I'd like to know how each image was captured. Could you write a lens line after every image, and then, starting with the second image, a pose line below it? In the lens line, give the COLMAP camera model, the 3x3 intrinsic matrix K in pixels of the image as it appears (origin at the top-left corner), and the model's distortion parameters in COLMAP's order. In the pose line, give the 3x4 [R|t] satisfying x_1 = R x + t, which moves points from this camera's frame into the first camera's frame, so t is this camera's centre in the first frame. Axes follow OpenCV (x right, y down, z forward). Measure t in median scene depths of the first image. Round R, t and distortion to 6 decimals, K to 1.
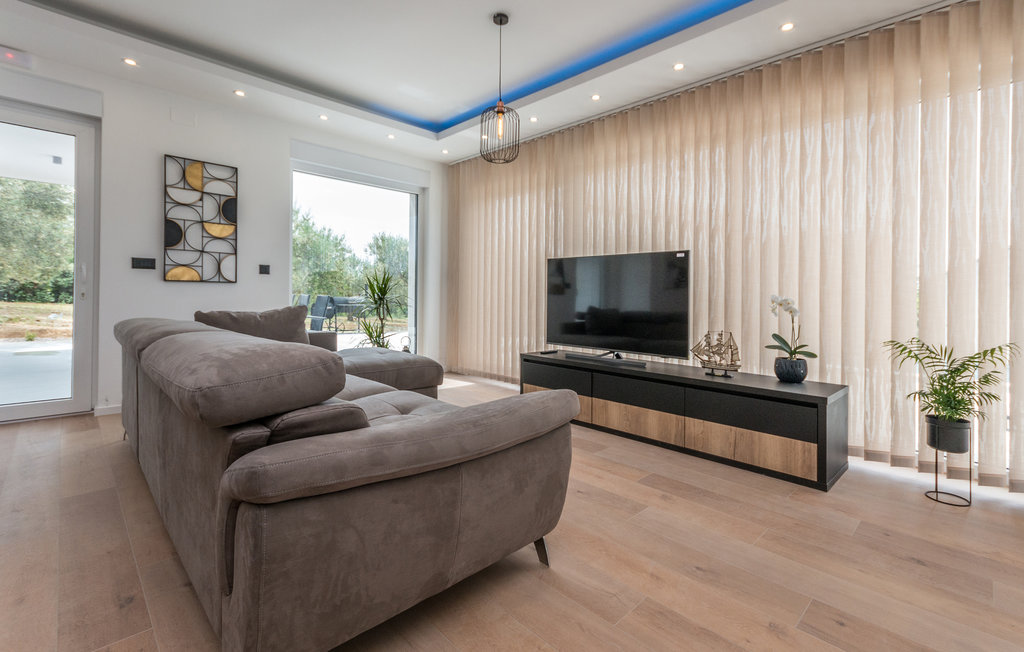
lens RADIAL K [[462.3, 0, 520.4], [0, 462.3, 295.6], [0, 0, 1]] dist [0.002528, 0.000272]
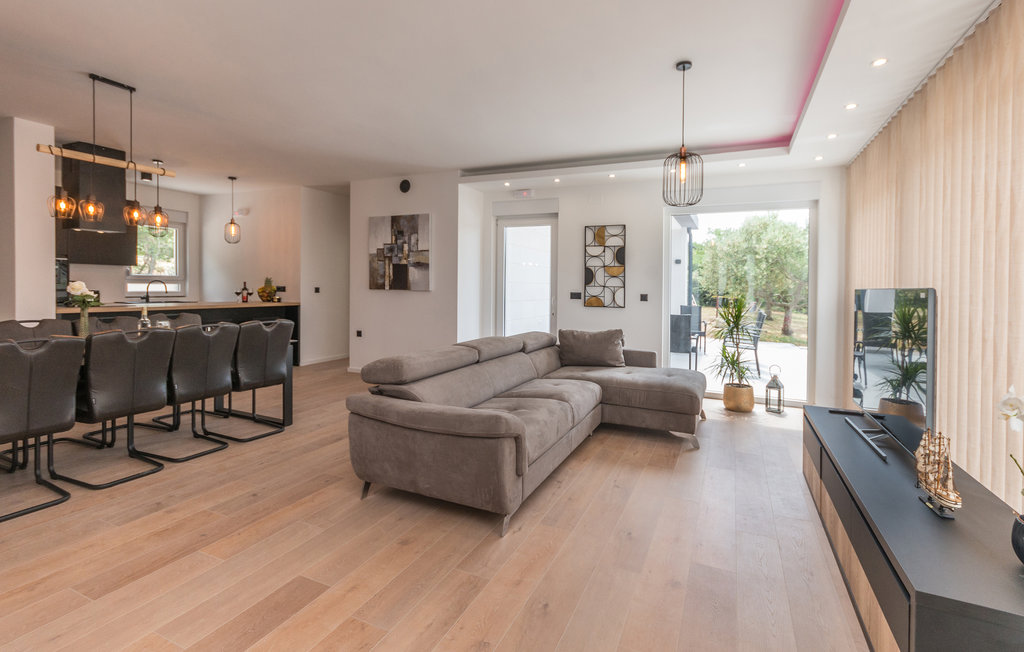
lens RADIAL K [[462.3, 0, 520.4], [0, 462.3, 295.6], [0, 0, 1]] dist [0.002528, 0.000272]
pose [[0.351814, 0.006043, -0.936051, 0.617291], [-0.008826, 0.999956, 0.003138, -0.070867], [0.936028, 0.007158, 0.351852, 0.239135]]
